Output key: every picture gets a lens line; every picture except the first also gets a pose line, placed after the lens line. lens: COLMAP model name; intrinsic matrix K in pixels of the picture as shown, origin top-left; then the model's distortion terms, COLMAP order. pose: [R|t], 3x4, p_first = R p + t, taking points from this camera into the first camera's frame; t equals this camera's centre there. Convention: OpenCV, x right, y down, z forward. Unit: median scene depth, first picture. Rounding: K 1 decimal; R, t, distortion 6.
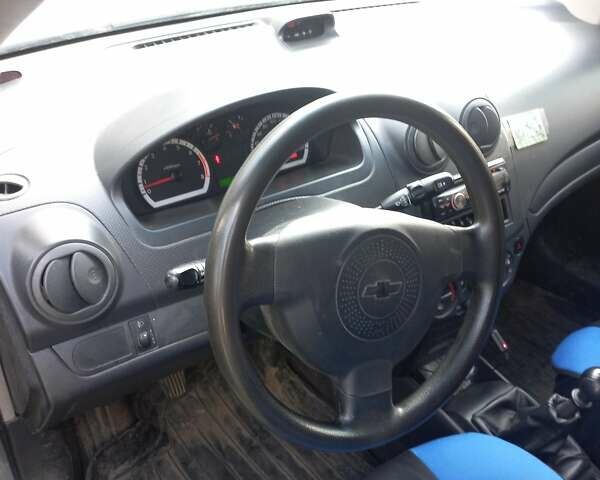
lens RADIAL K [[576.4, 0, 300.0], [0, 576.4, 240.0], [0, 0, 1]] dist [0.039846, -0.007277]
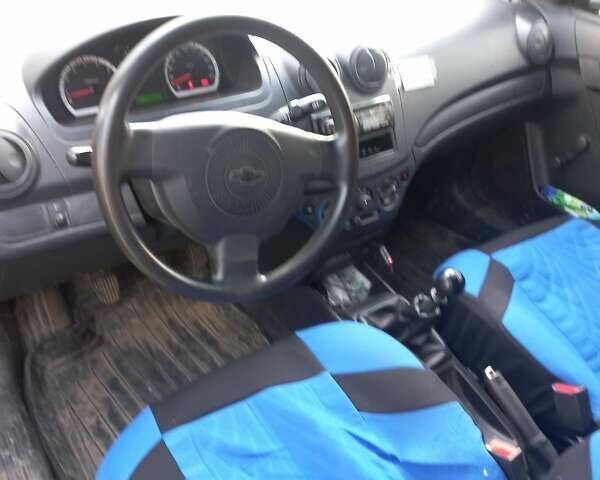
lens RADIAL K [[574.3, 0, 314.9], [0, 574.3, 241.2], [0, 0, 1]] dist [0.021831, -0.010152]
pose [[0.997684, 0.032126, 0.059949, 0.144286], [-0.034865, 0.998369, 0.045208, 0.108707], [-0.058399, -0.047194, 0.997177, -0.176977]]
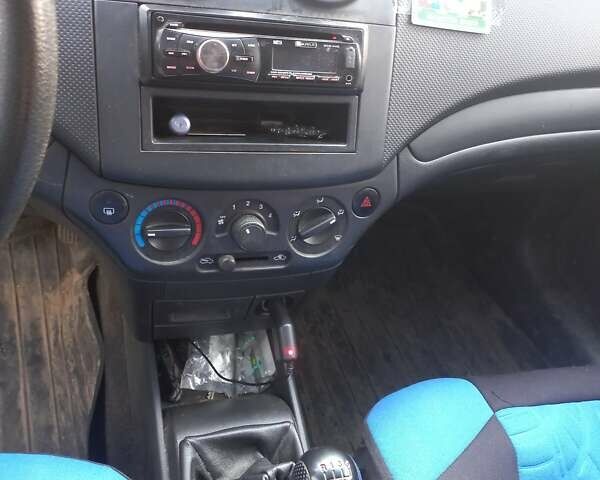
lens RADIAL K [[574.3, 0, 314.9], [0, 574.3, 241.2], [0, 0, 1]] dist [0.021831, -0.010152]
pose [[0.931992, 0.345395, -0.109973, 0.450796], [-0.334061, 0.936197, 0.109260, 0.000659], [0.140694, -0.065092, 0.987911, 0.474040]]
